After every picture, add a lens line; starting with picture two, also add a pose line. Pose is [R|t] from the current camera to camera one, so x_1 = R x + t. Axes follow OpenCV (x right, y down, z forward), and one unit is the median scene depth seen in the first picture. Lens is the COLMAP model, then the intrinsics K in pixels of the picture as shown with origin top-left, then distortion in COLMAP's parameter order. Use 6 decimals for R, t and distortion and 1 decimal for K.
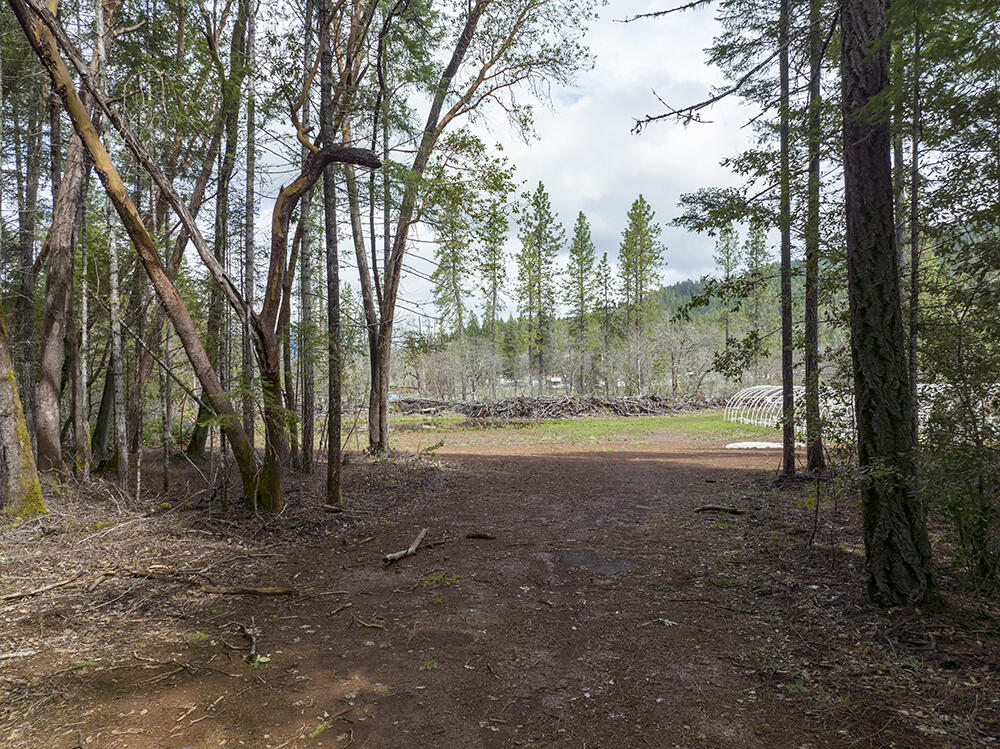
lens RADIAL K [[706.7, 0, 497.9], [0, 706.7, 378.4], [0, 0, 1]] dist [-0.051214, 0.033029]
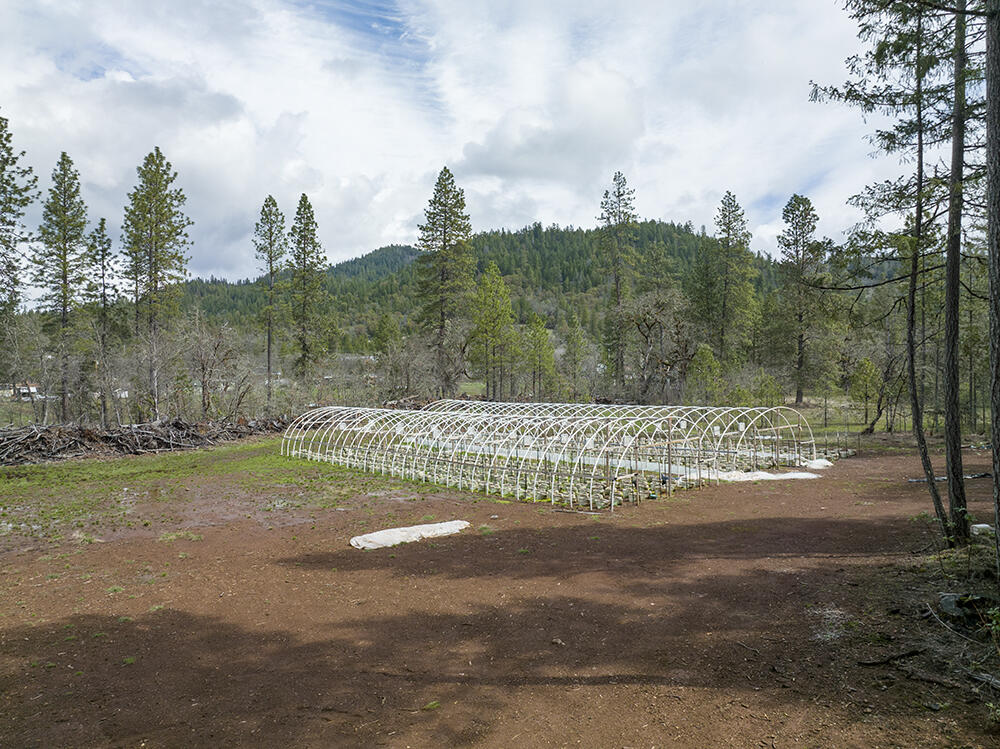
lens RADIAL K [[706.7, 0, 497.9], [0, 706.7, 378.4], [0, 0, 1]] dist [-0.051214, 0.033029]
pose [[0.784315, 0.001715, 0.620360, 0.131138], [0.001114, 0.999991, -0.004173, -0.057880], [-0.620362, 0.003964, 0.784306, 0.905043]]
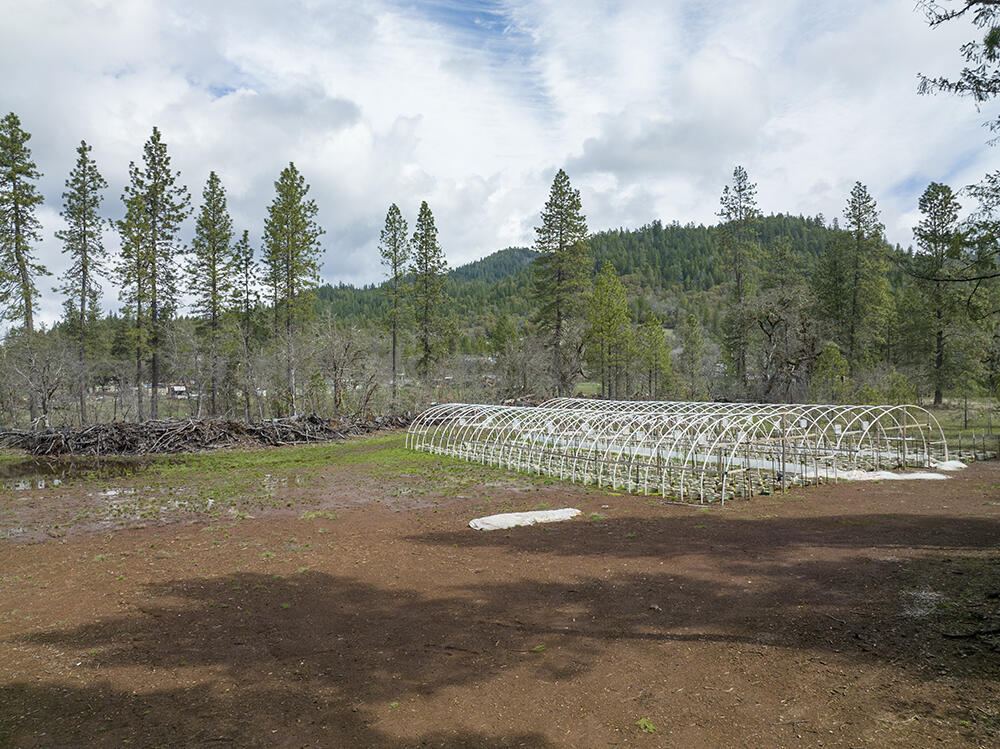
lens RADIAL K [[704.5, 0, 500.4], [0, 704.5, 385.1], [0, 0, 1]] dist [-0.039417, 0.012133]
pose [[0.874421, -0.001548, 0.485165, 0.103219], [-0.000324, 0.999993, 0.003776, -0.046936], [-0.485167, -0.003459, 0.874414, 0.849506]]
